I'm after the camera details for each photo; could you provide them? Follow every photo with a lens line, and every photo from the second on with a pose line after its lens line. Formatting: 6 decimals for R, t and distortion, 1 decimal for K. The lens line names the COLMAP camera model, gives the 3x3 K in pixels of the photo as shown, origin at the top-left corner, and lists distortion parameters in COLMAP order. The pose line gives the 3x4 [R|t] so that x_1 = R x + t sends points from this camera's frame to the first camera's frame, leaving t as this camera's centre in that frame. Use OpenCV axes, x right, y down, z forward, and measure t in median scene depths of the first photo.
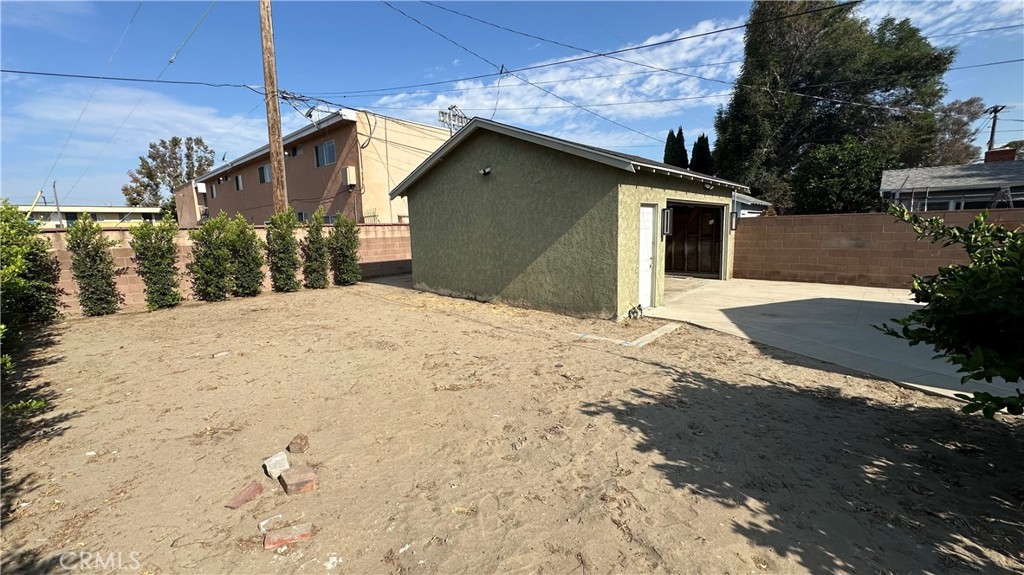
lens RADIAL K [[441.4, 0, 512.0], [0, 441.4, 287.5], [0, 0, 1]] dist [0.000339, 0.000127]
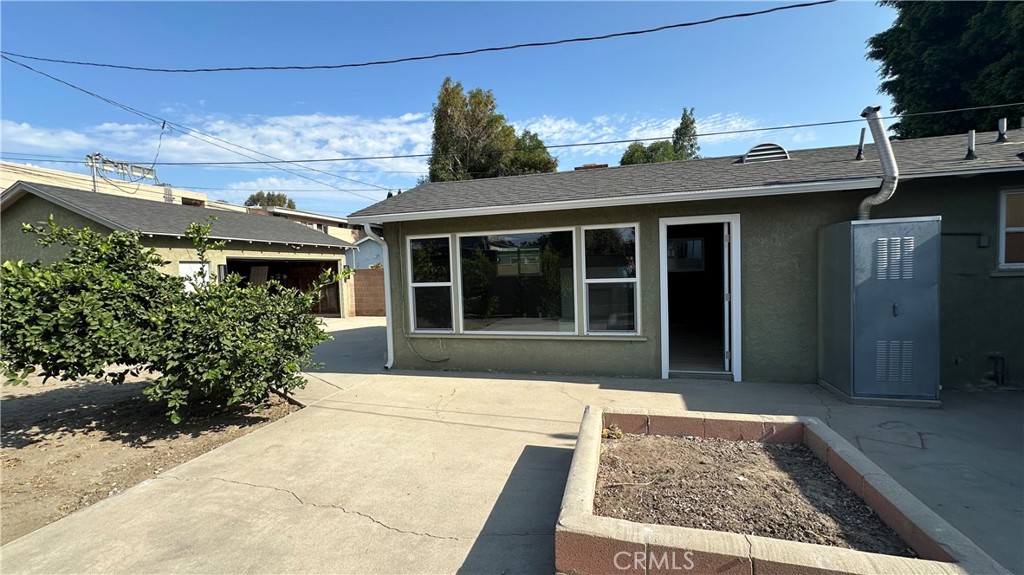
lens RADIAL K [[409.8, 0, 511.1], [0, 409.8, 286.9], [0, 0, 1]] dist [-0.001096, -0.000041]
pose [[0.881384, -0.028373, 0.471547, 0.158647], [0.076638, 0.993559, -0.083464, 0.012246], [-0.466142, 0.109702, 0.877882, -0.112817]]
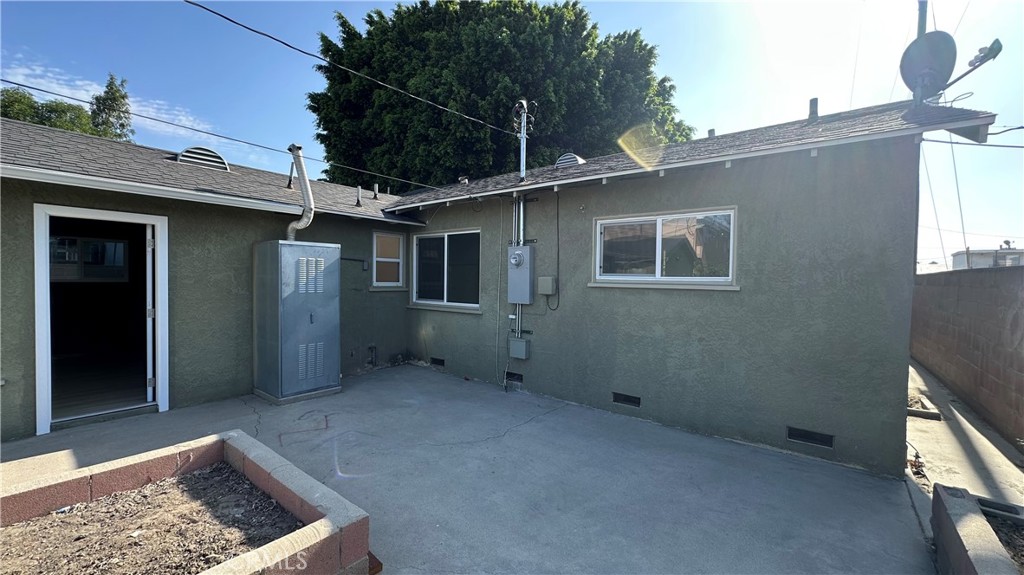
lens RADIAL K [[409.8, 0, 511.1], [0, 409.8, 286.9], [0, 0, 1]] dist [-0.001096, -0.000041]
pose [[-0.090872, -0.002161, 0.995860, 0.204931], [0.120418, 0.992636, 0.013142, 0.021109], [-0.988555, 0.121114, -0.089943, -0.153272]]
